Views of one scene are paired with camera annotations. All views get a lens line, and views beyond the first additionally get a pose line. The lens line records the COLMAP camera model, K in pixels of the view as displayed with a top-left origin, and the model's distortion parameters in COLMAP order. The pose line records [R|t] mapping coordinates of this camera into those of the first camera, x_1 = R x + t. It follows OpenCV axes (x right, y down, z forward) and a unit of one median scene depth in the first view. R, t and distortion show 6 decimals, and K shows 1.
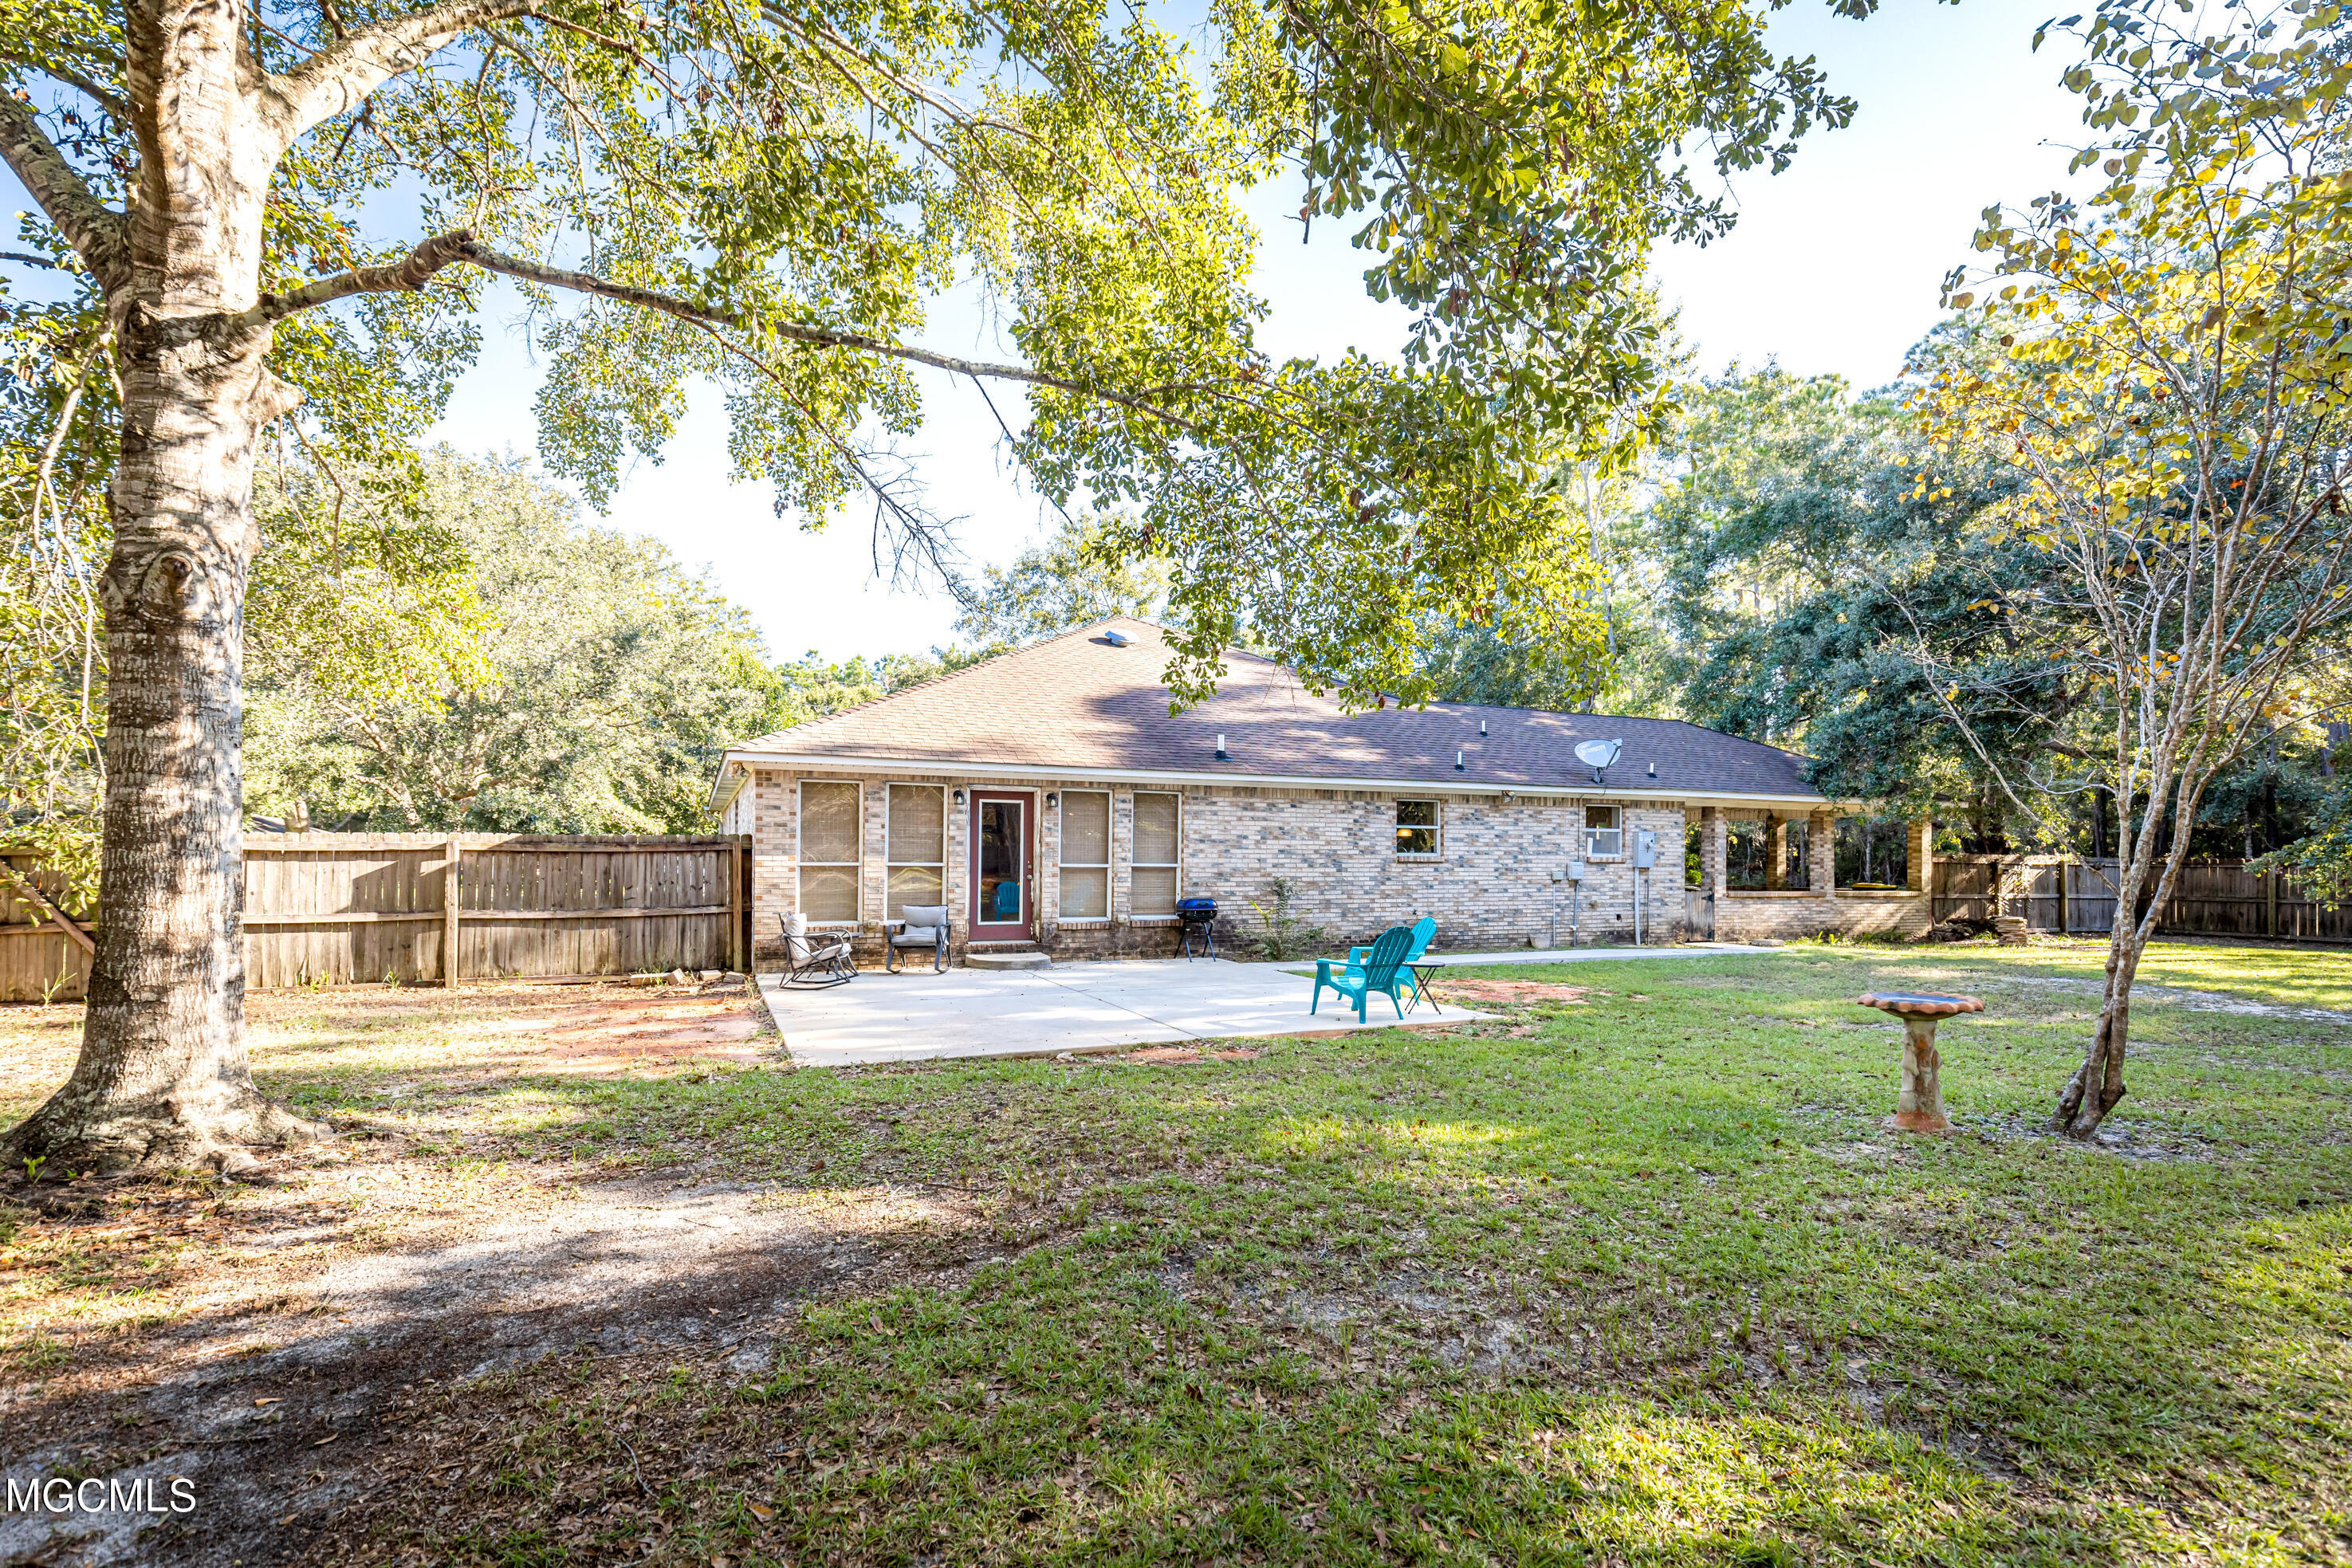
lens RADIAL K [[1072.4, 0, 1158.7], [0, 1072.4, 854.4], [0, 0, 1]] dist [0.002177, -0.000712]
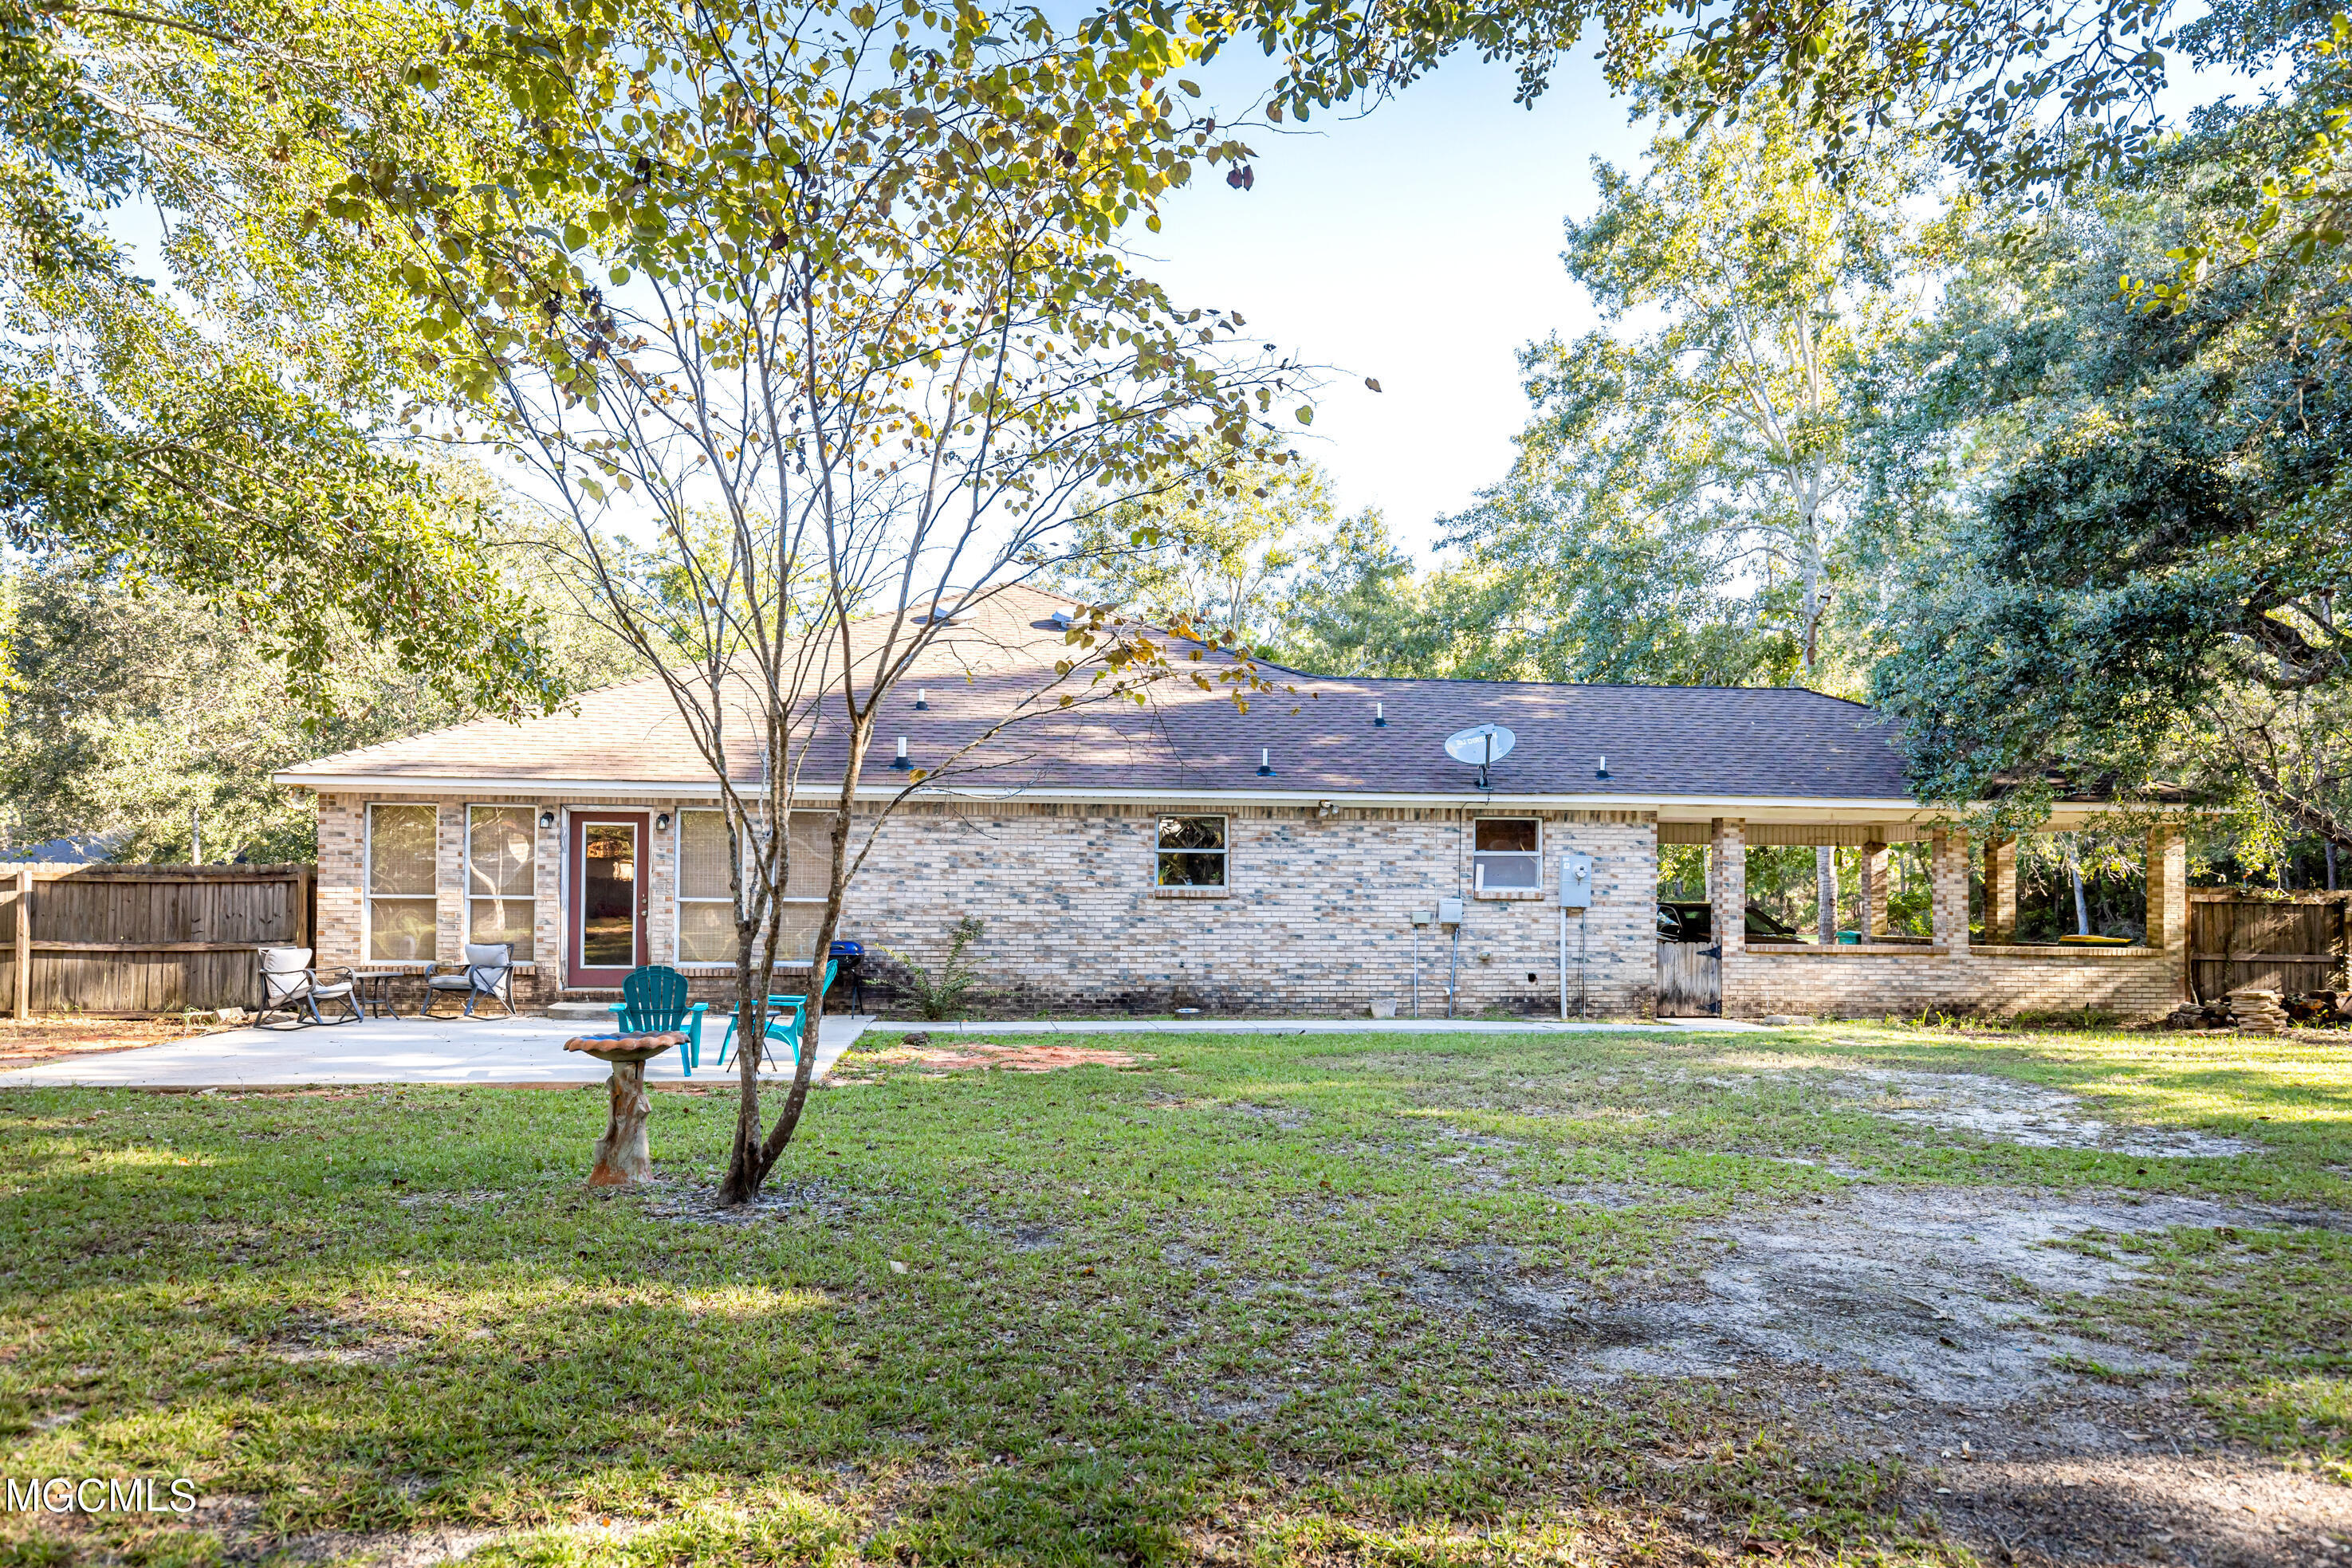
lens RADIAL K [[1517.0, 0, 1126.0], [0, 1517.0, 861.6], [0, 0, 1]] dist [-0.007324, 0.006760]
pose [[0.955939, -0.006391, -0.293497, 0.563337], [-0.001149, 0.999674, -0.025509, 0.010059], [0.293565, 0.024722, 0.955619, -0.033834]]
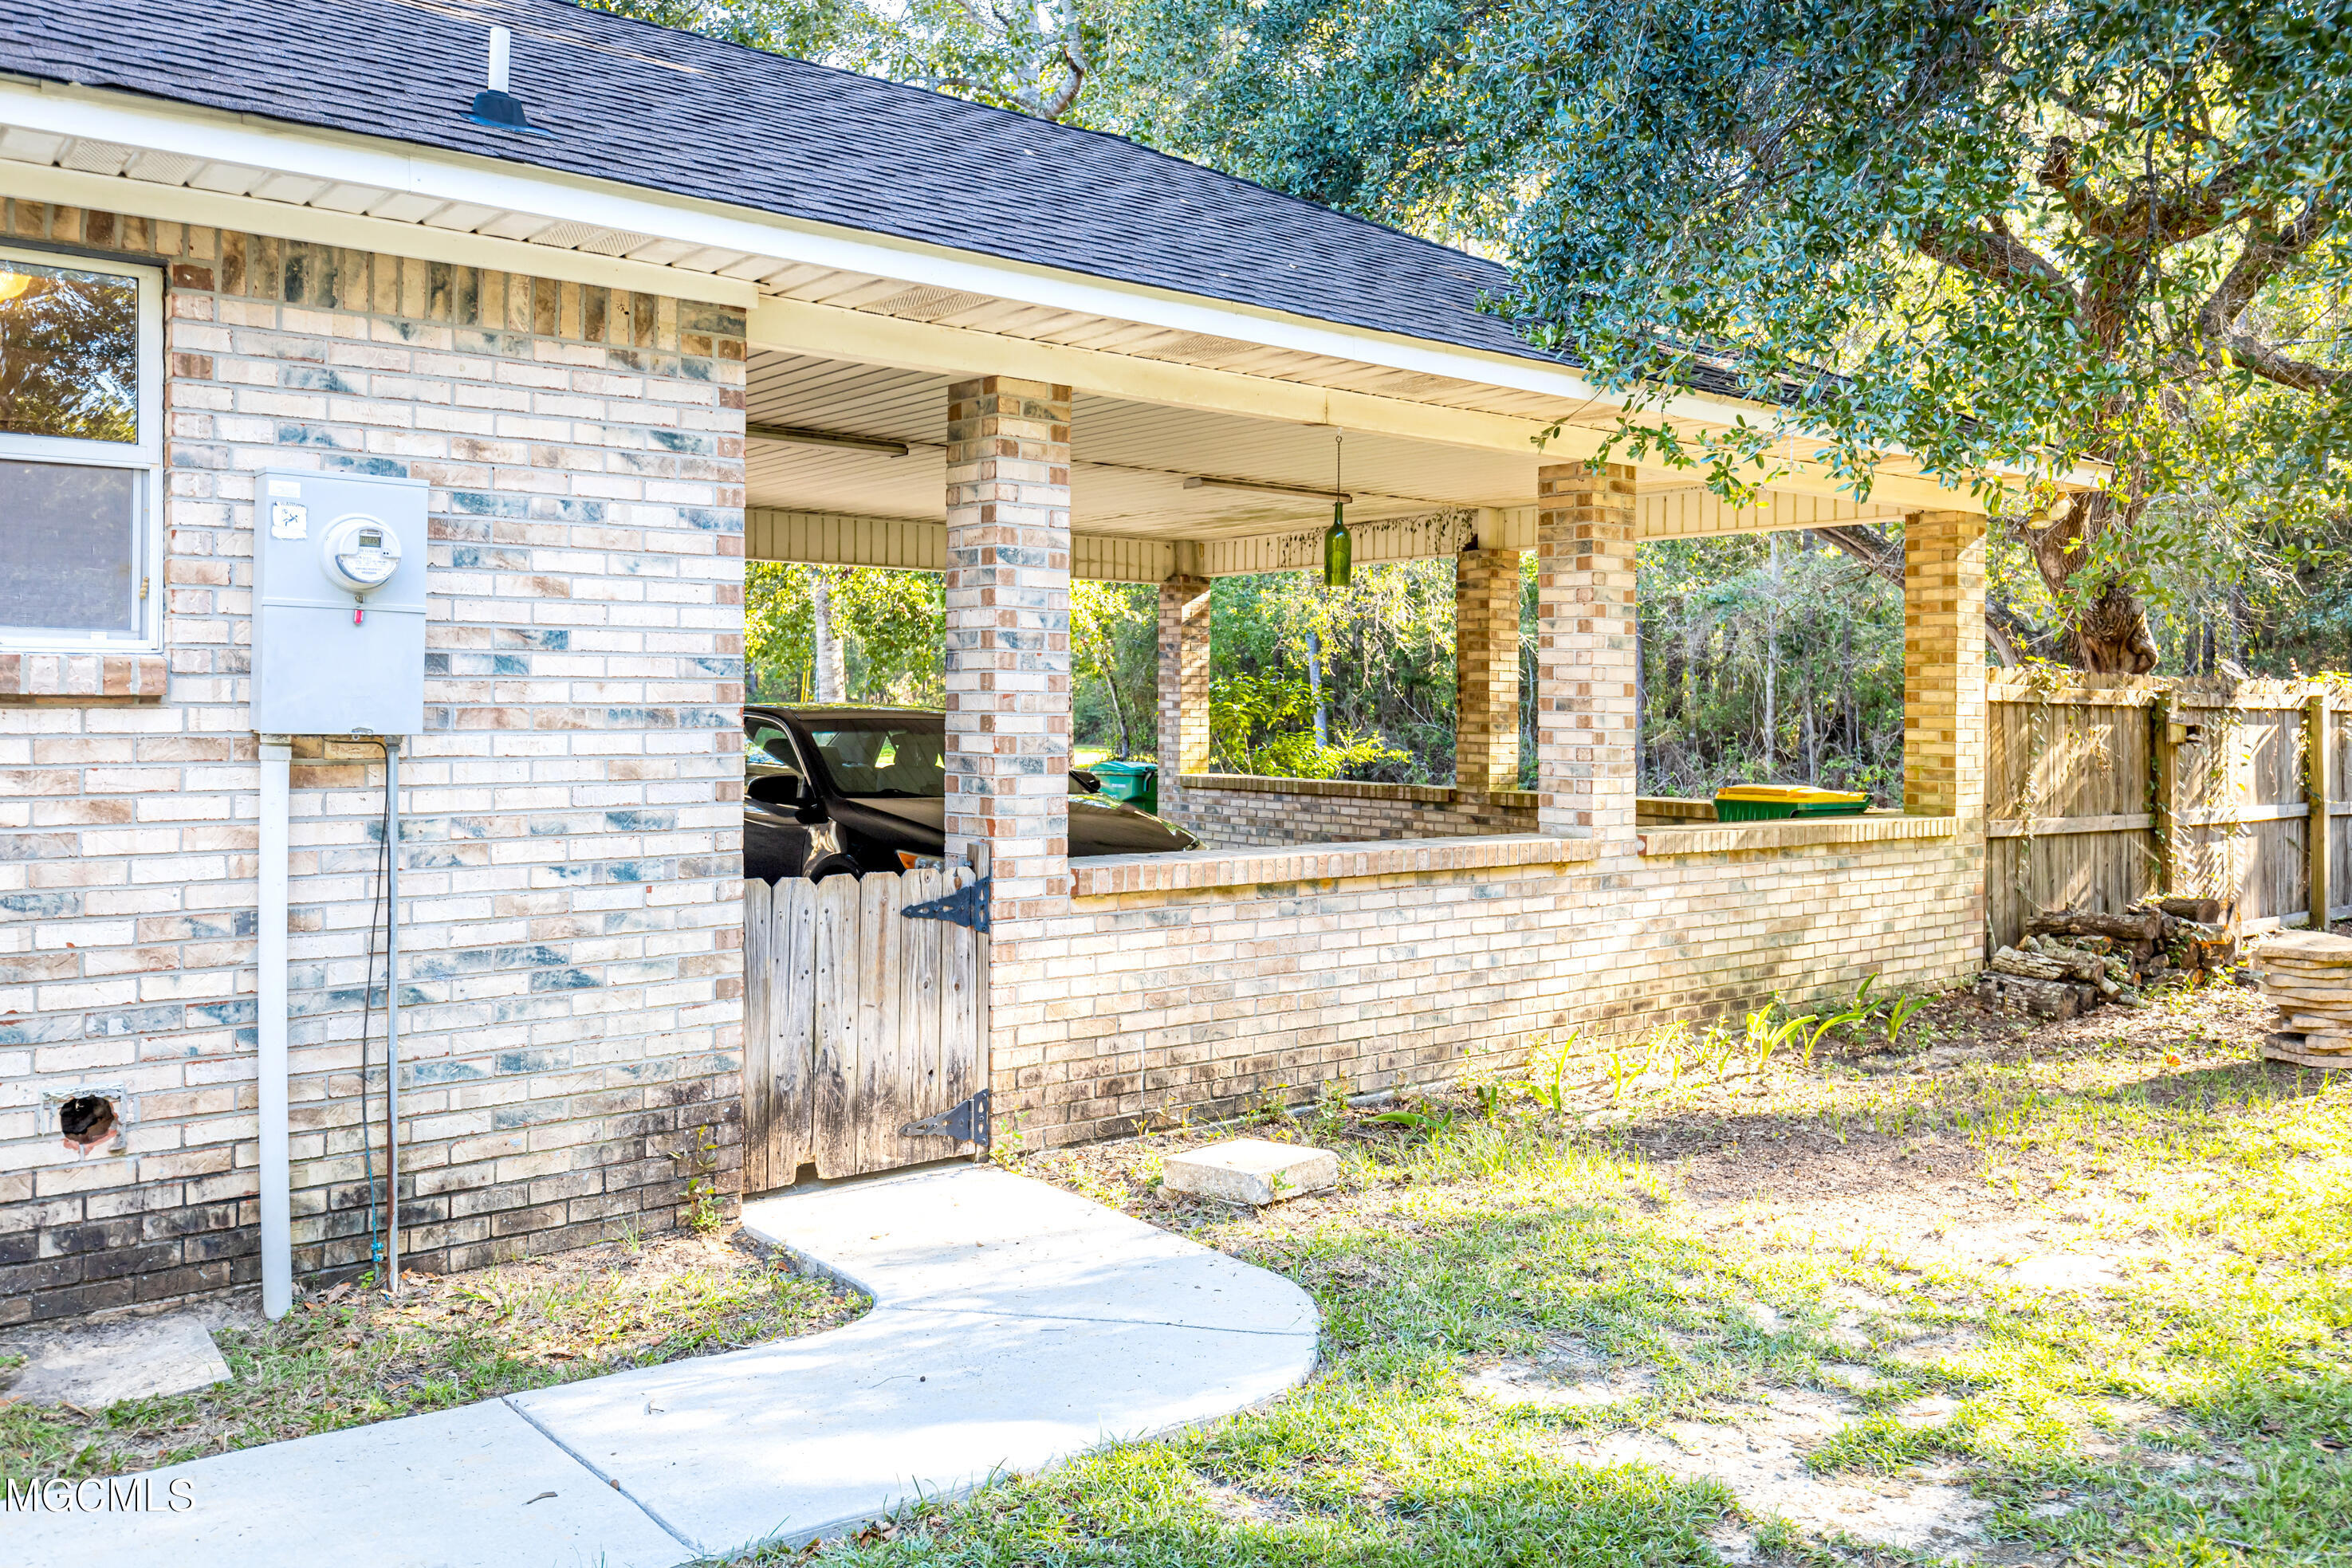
lens RADIAL K [[1847.0, 0, 1186.2], [0, 1847.0, 716.6], [0, 0, 1]] dist [0.004610, -0.002158]
pose [[0.961362, -0.004823, 0.275246, 0.597925], [0.003011, 0.999971, 0.007006, 0.010437], [-0.275272, -0.005906, 0.961348, 0.905967]]
